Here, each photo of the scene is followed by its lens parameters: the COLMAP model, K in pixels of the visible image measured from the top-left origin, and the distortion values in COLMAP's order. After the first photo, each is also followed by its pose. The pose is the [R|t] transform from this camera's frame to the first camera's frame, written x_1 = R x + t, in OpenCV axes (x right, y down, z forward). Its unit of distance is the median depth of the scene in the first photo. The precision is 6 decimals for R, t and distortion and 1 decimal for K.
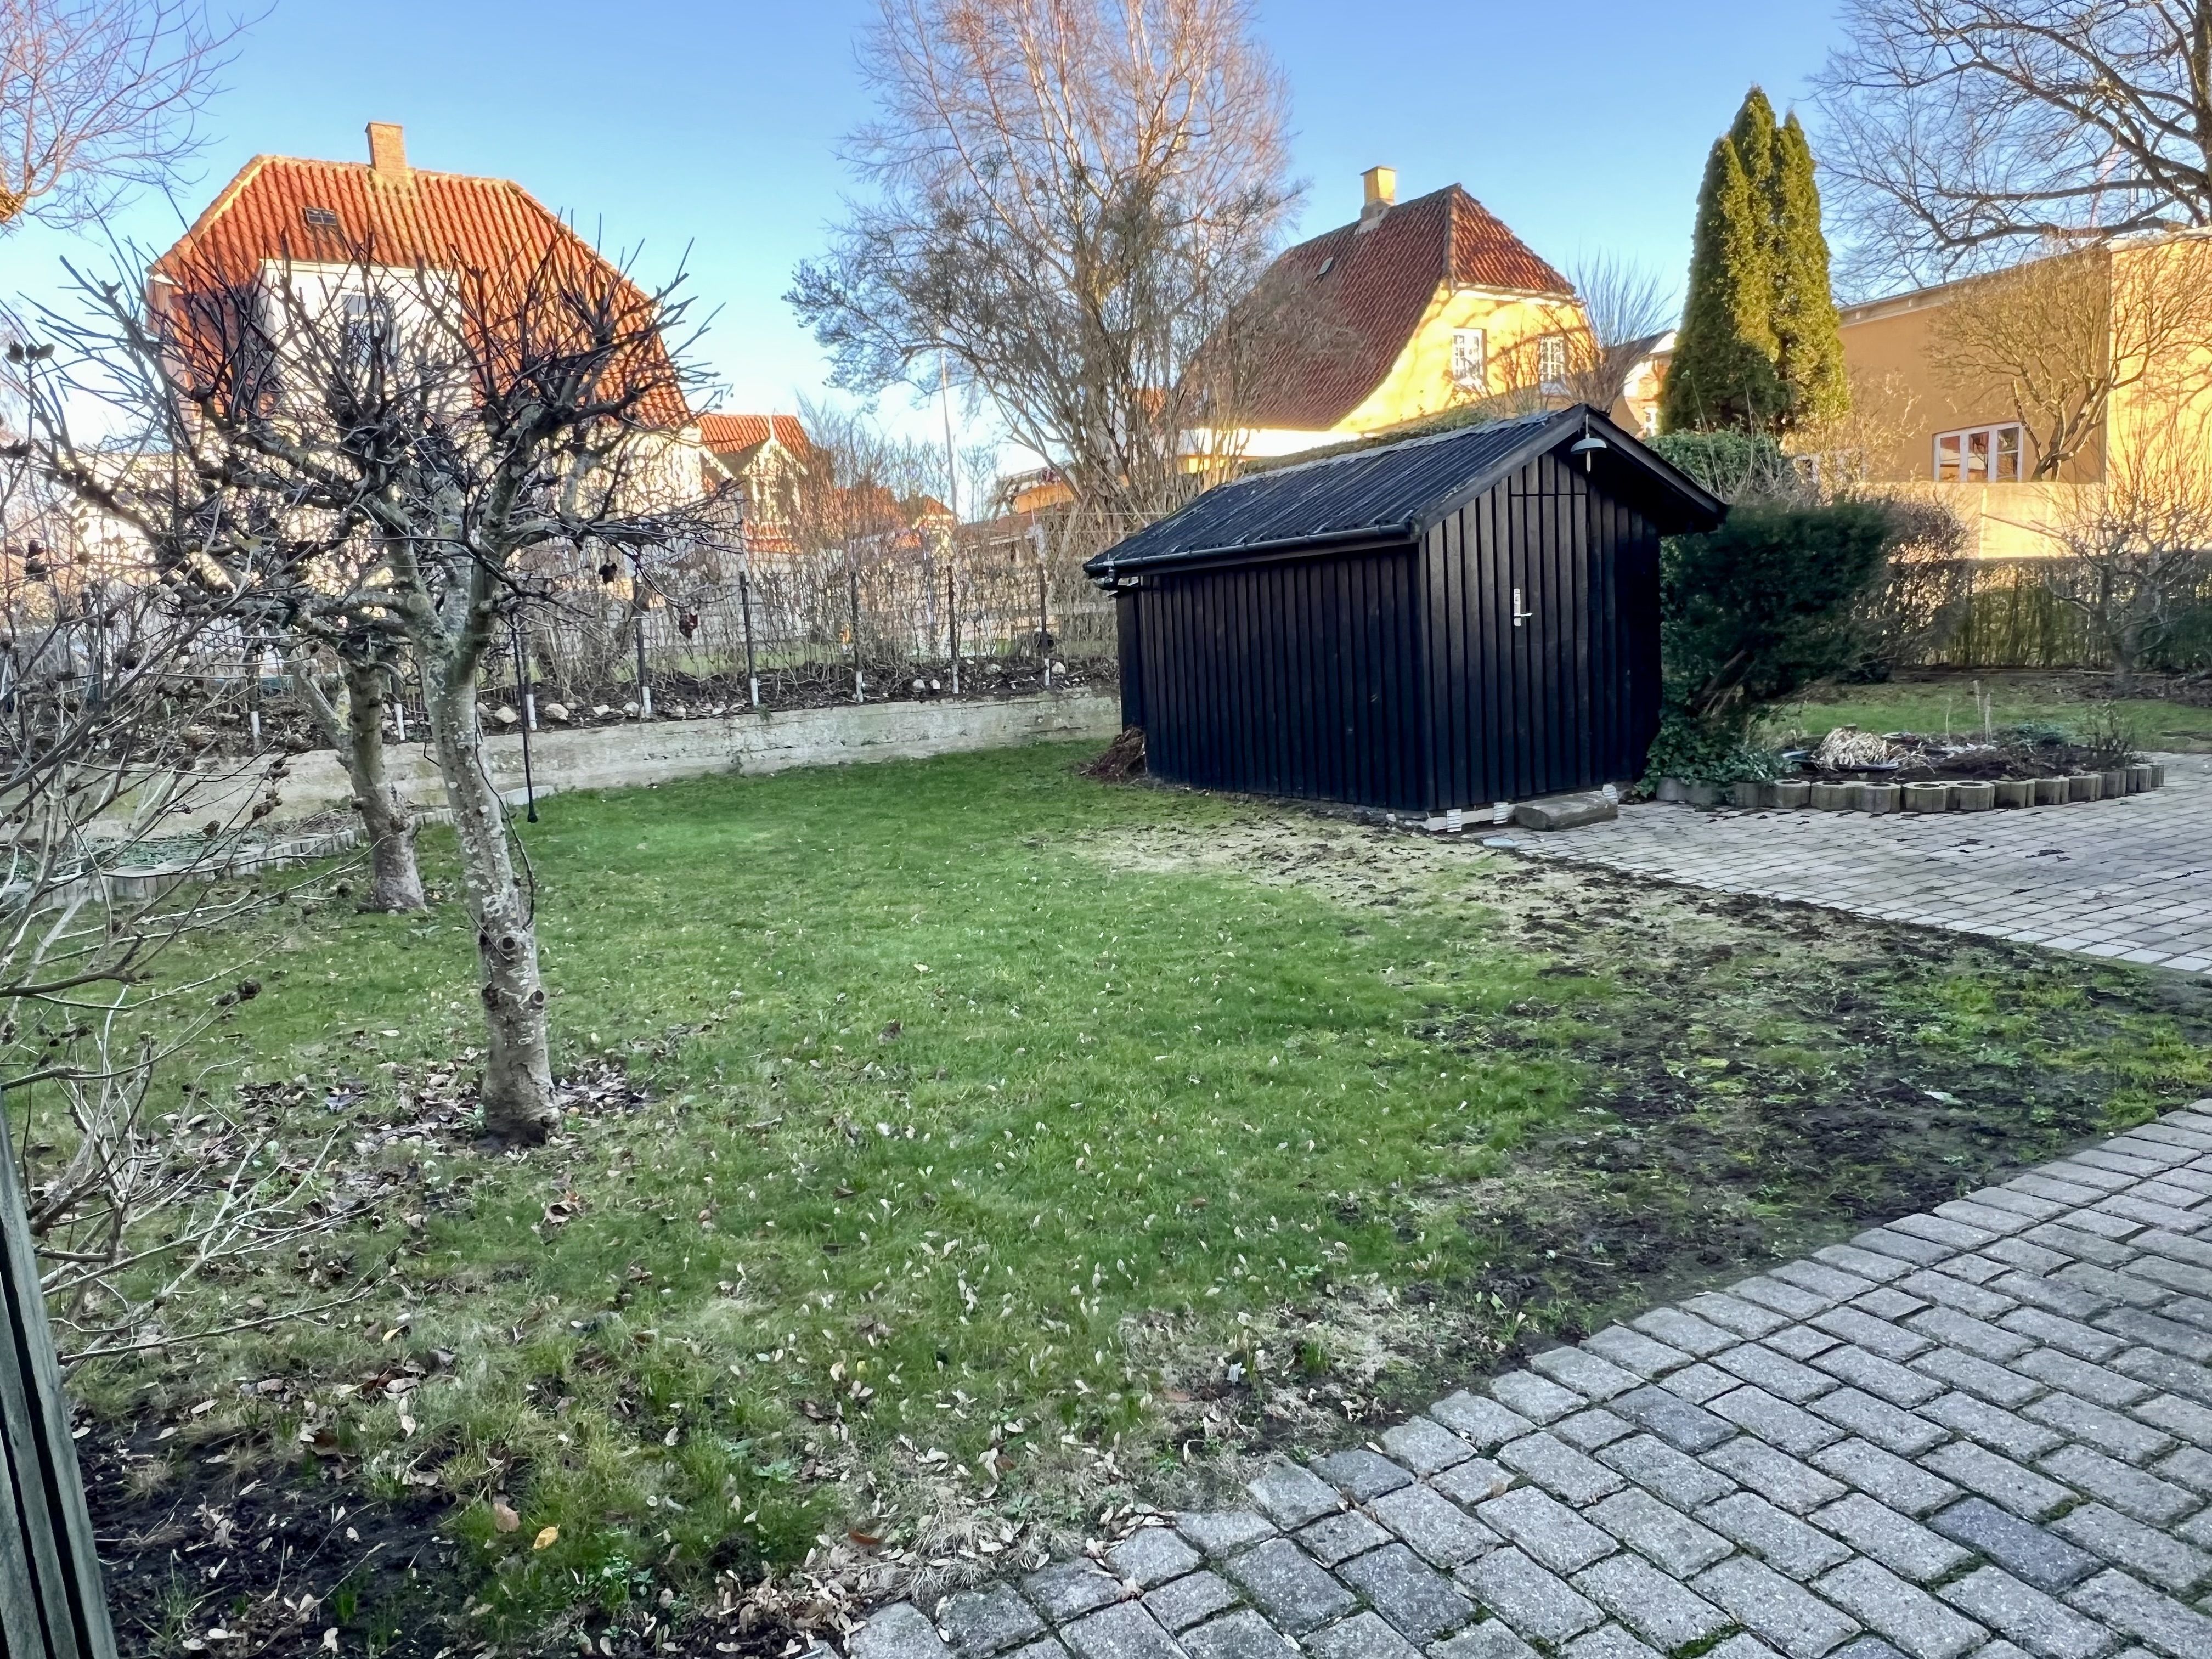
lens RADIAL K [[1442.5, 0, 1106.0], [0, 1442.5, 829.5], [0, 0, 1]] dist [-0.004963, -0.001520]
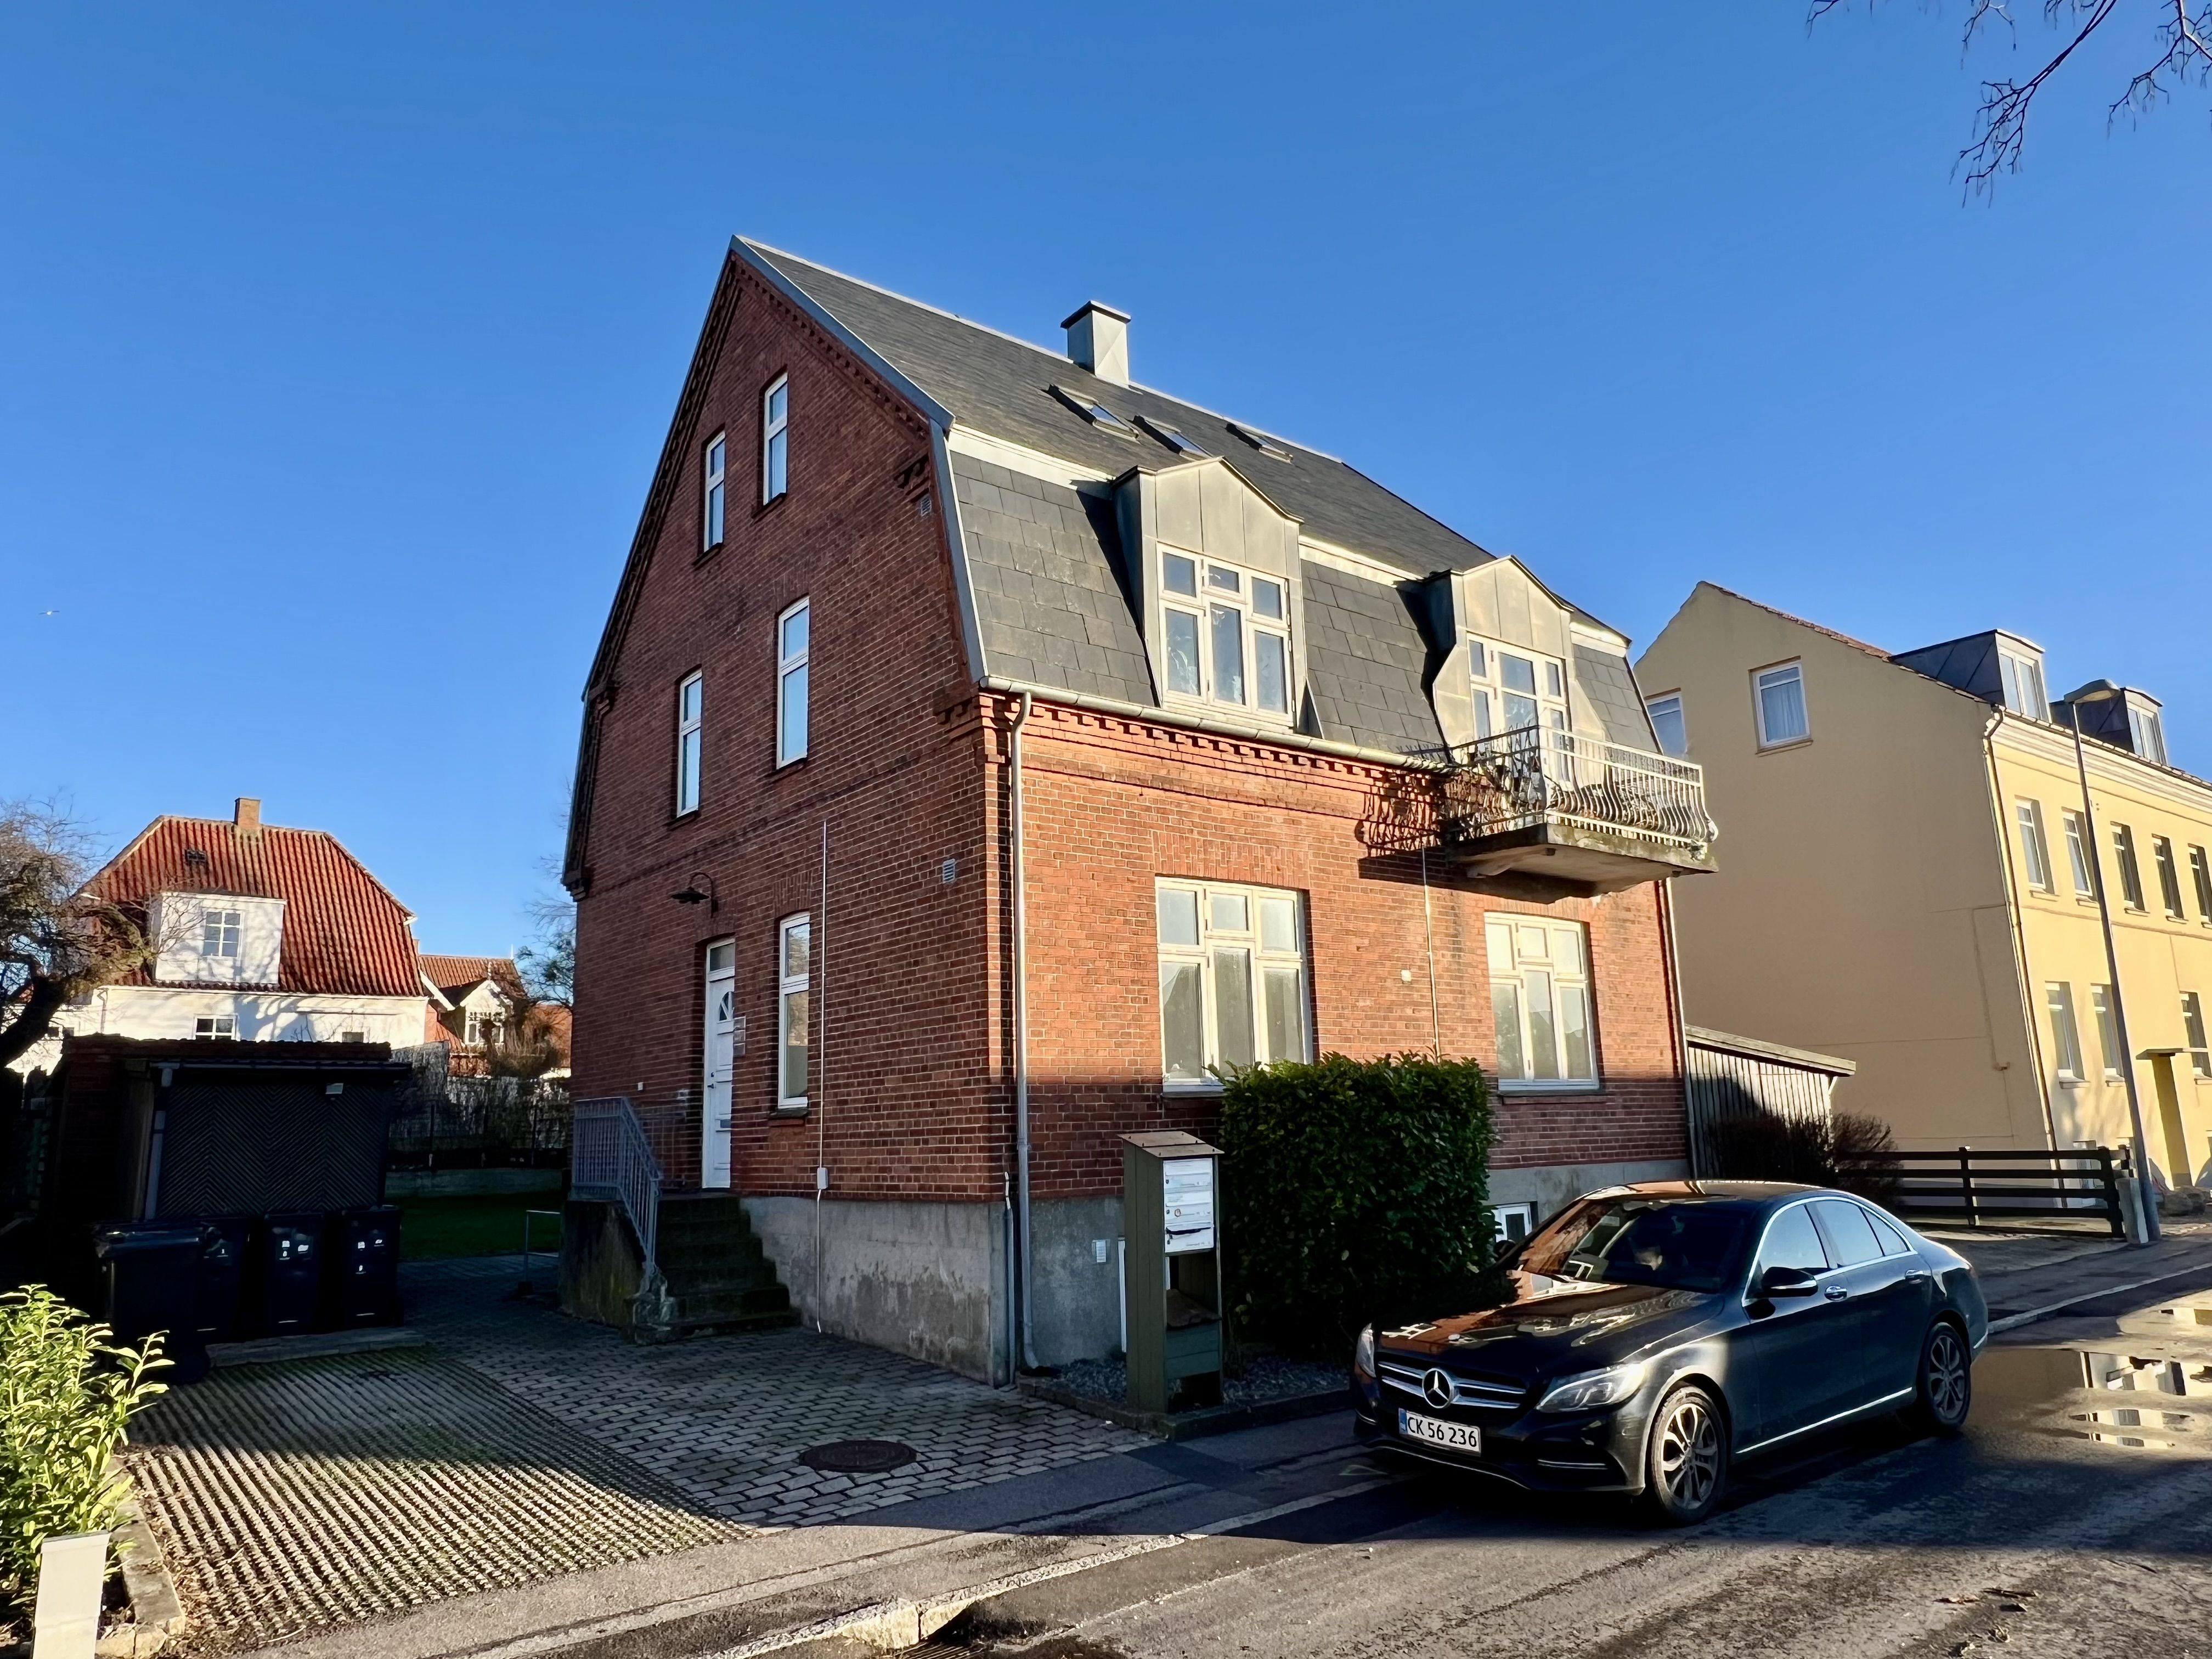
lens RADIAL K [[1442.5, 0, 1106.0], [0, 1442.5, 829.5], [0, 0, 1]] dist [-0.004963, -0.001520]
pose [[0.983814, 0.071201, 0.164442, 0.171945], [-0.009109, 0.936358, -0.350929, 0.089972], [-0.178963, 0.343751, 0.921850, -0.636949]]
